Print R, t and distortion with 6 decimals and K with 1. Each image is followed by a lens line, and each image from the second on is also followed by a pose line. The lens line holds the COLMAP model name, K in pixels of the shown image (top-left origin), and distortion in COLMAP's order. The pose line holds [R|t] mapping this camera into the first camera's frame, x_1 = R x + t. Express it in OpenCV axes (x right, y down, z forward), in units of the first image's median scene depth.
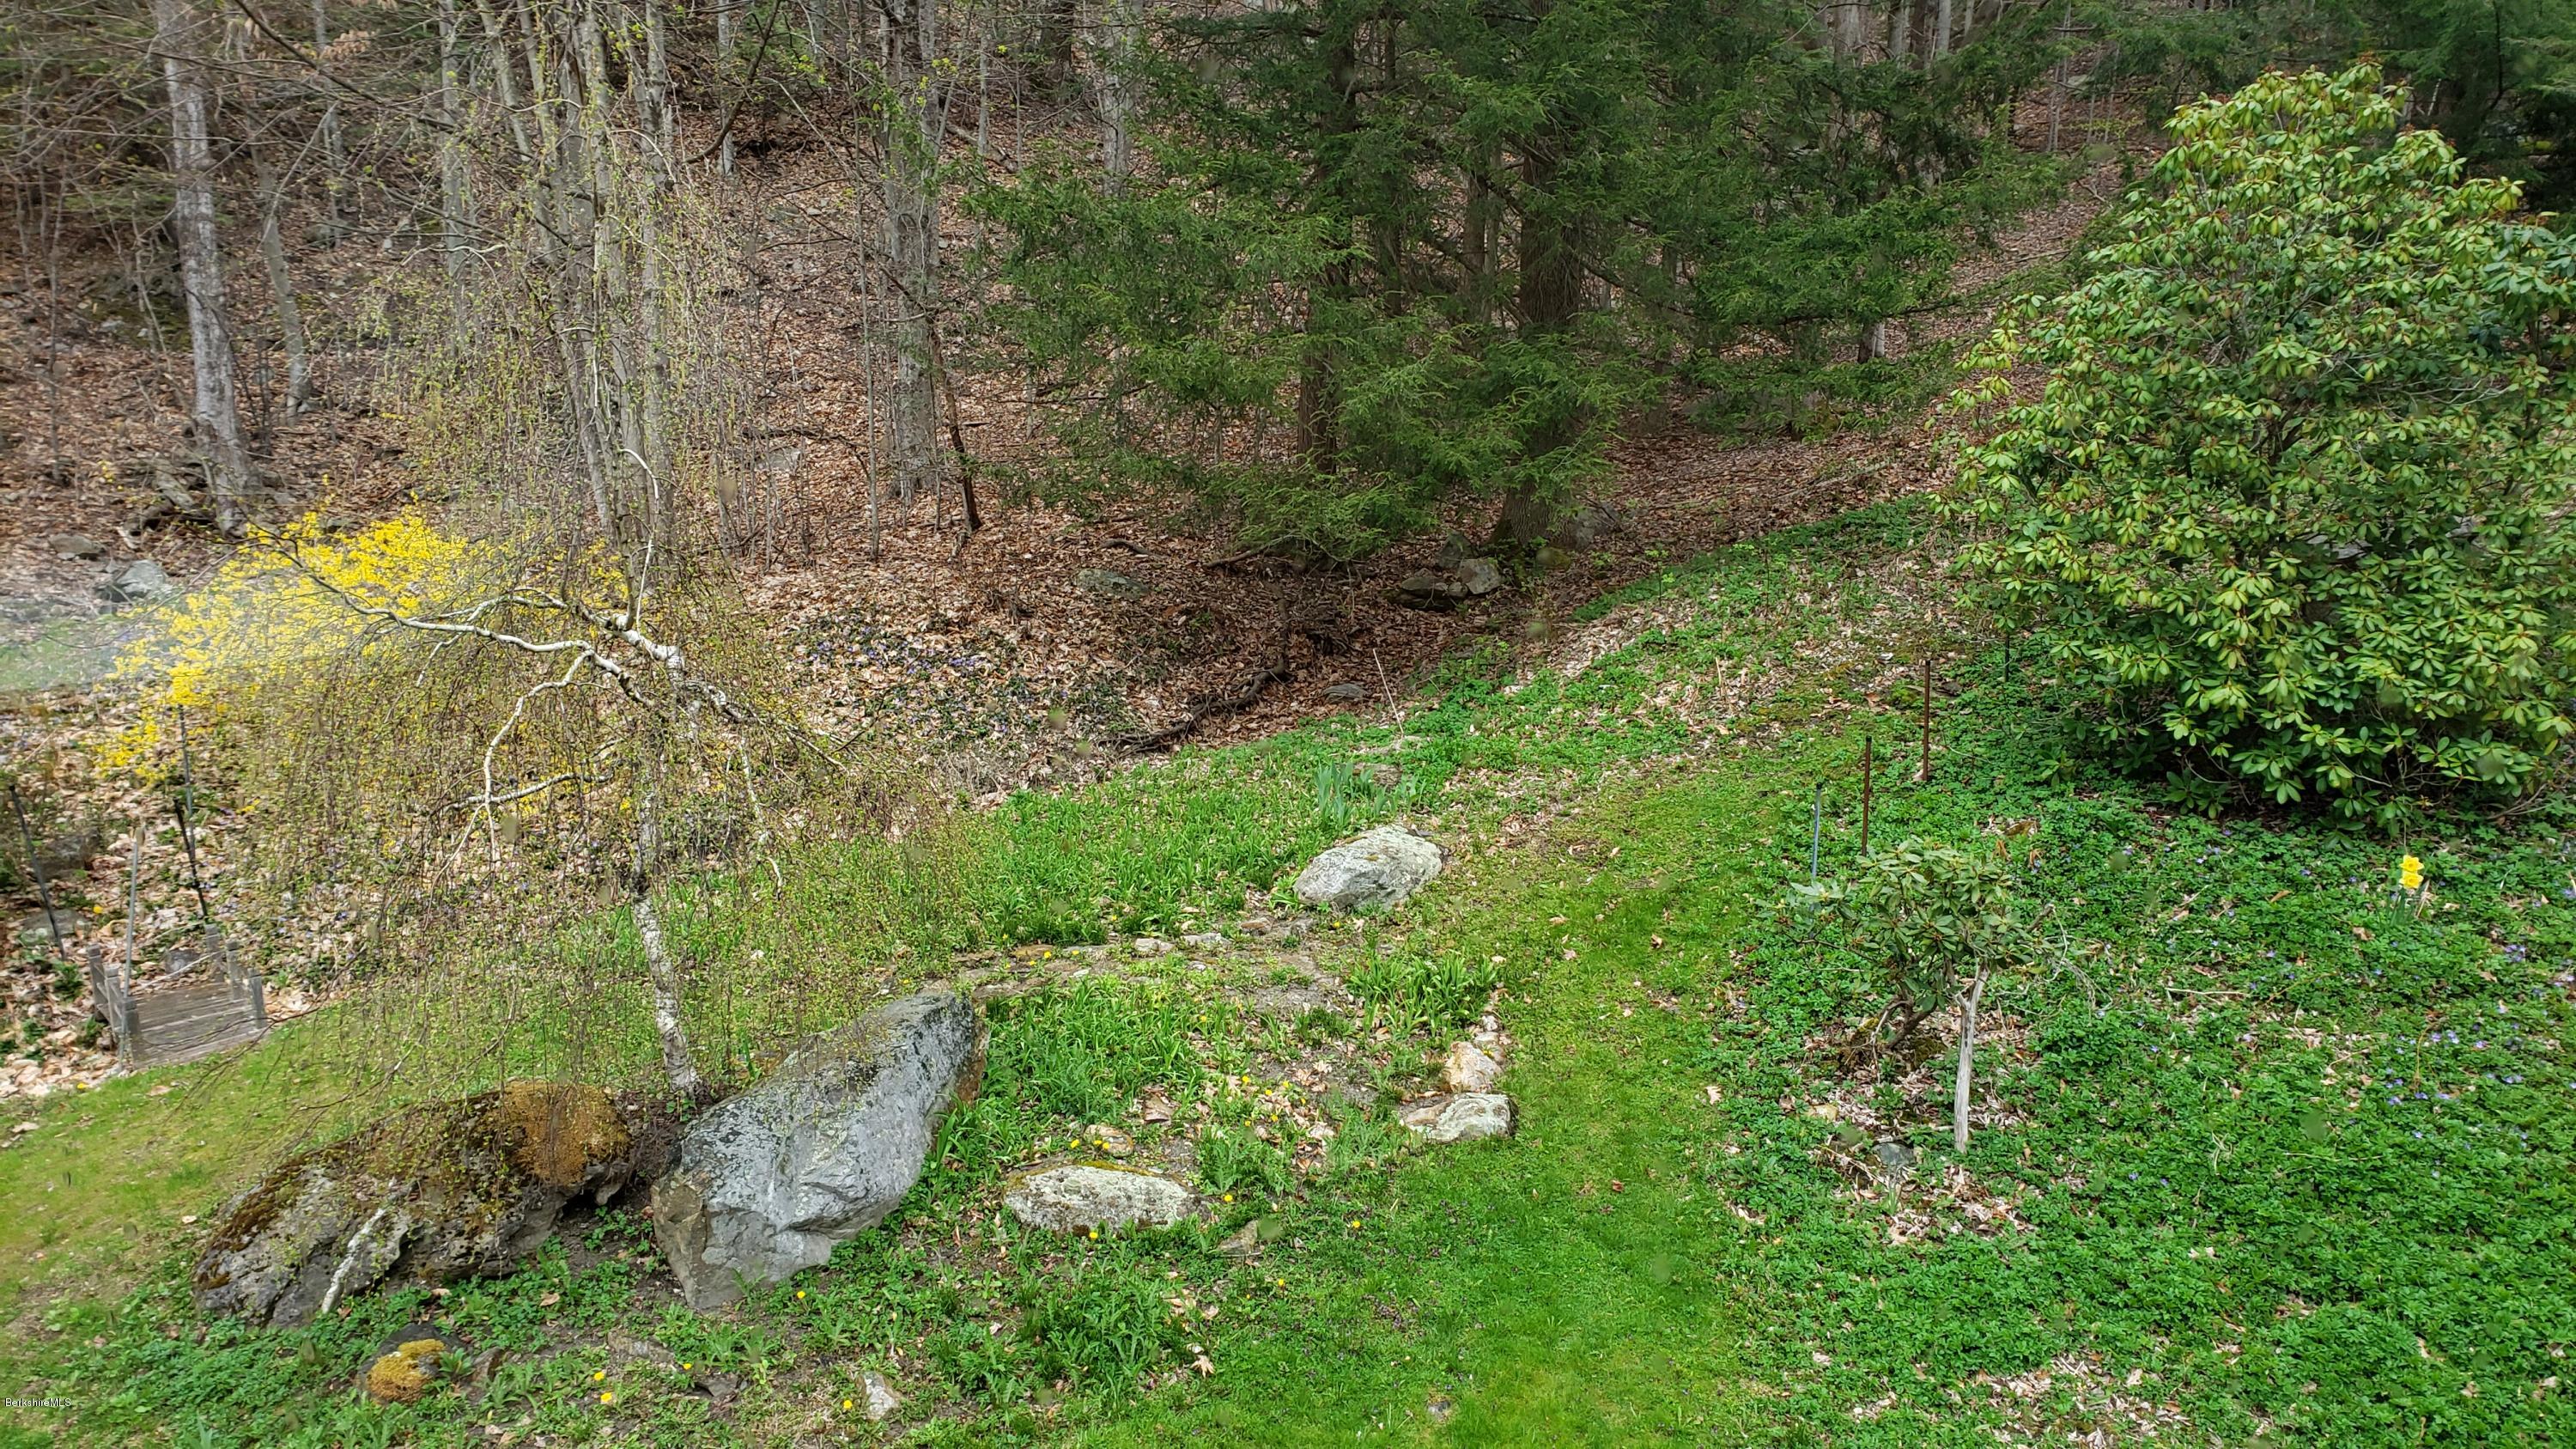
lens RADIAL K [[1936.1, 0, 1226.1], [0, 1936.1, 744.4], [0, 0, 1]] dist [0.029975, -0.062742]
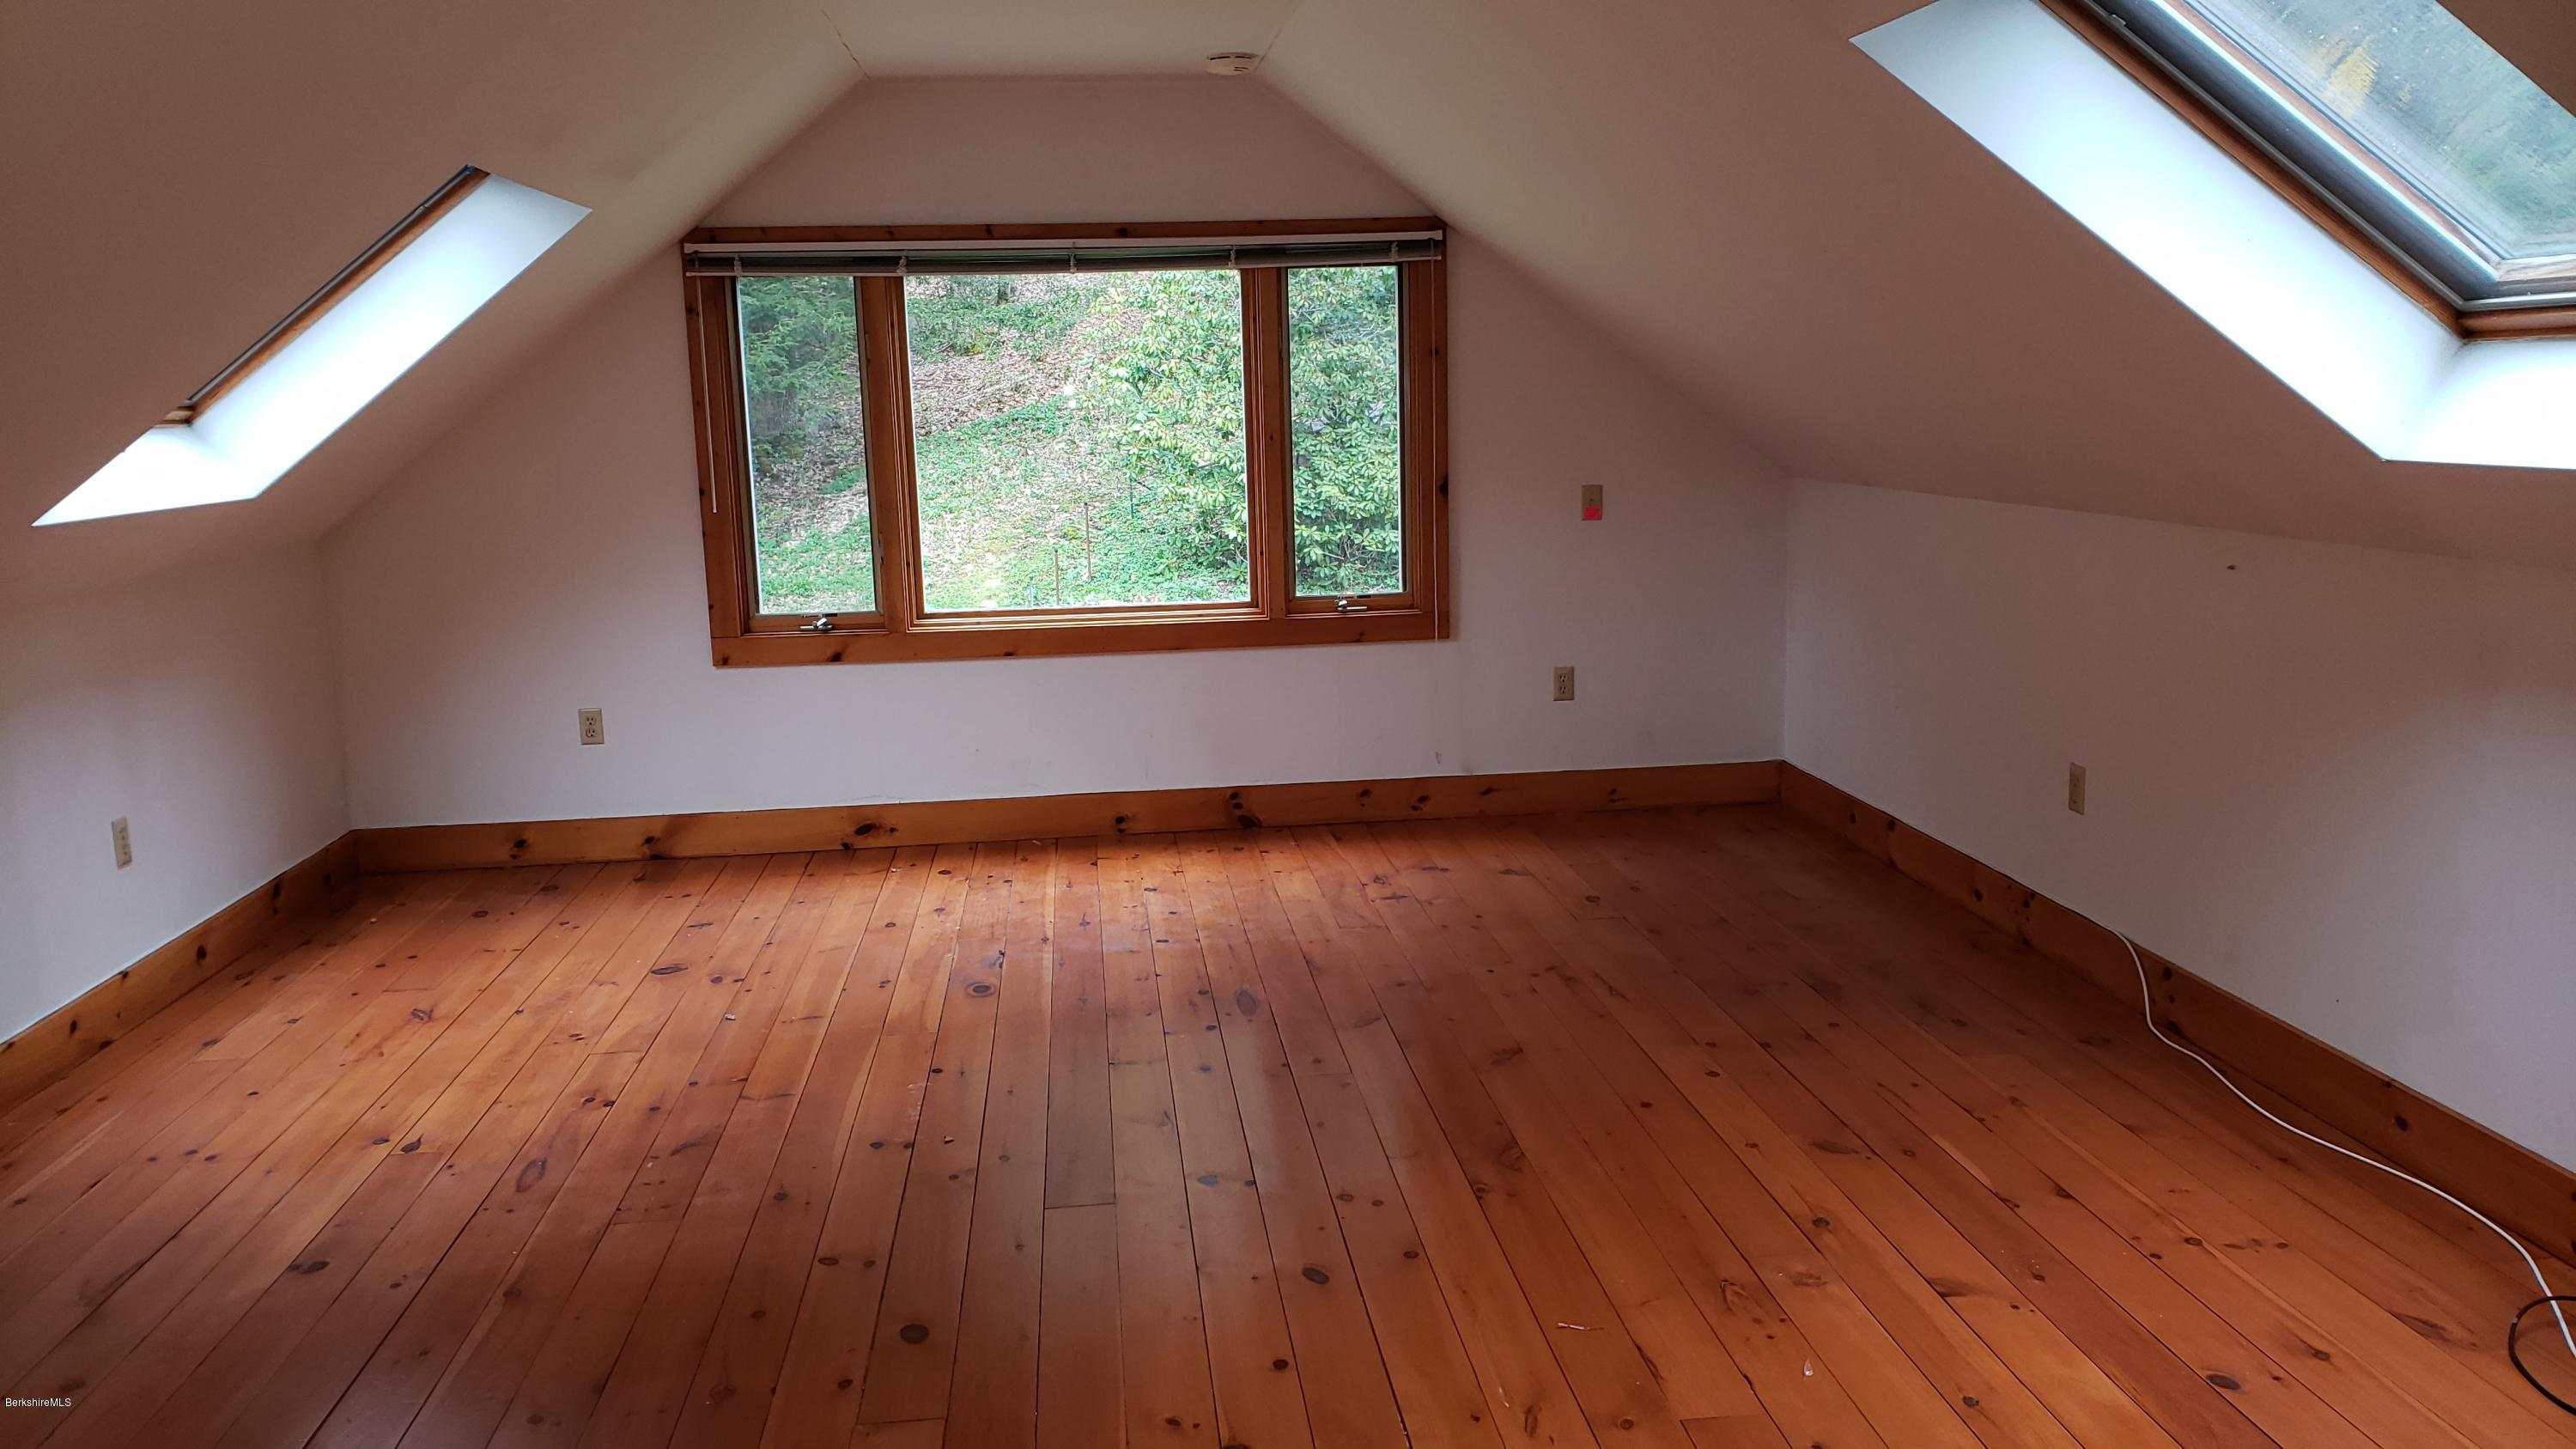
lens RADIAL K [[1936.1, 0, 1288.6], [0, 1936.1, 727.3], [0, 0, 1]] dist [0.029975, -0.062742]
pose [[0.890921, -0.086426, 0.445859, -0.212445], [0.070156, 0.996132, 0.052903, 0.069612], [-0.448707, -0.015853, 0.893538, -0.487948]]
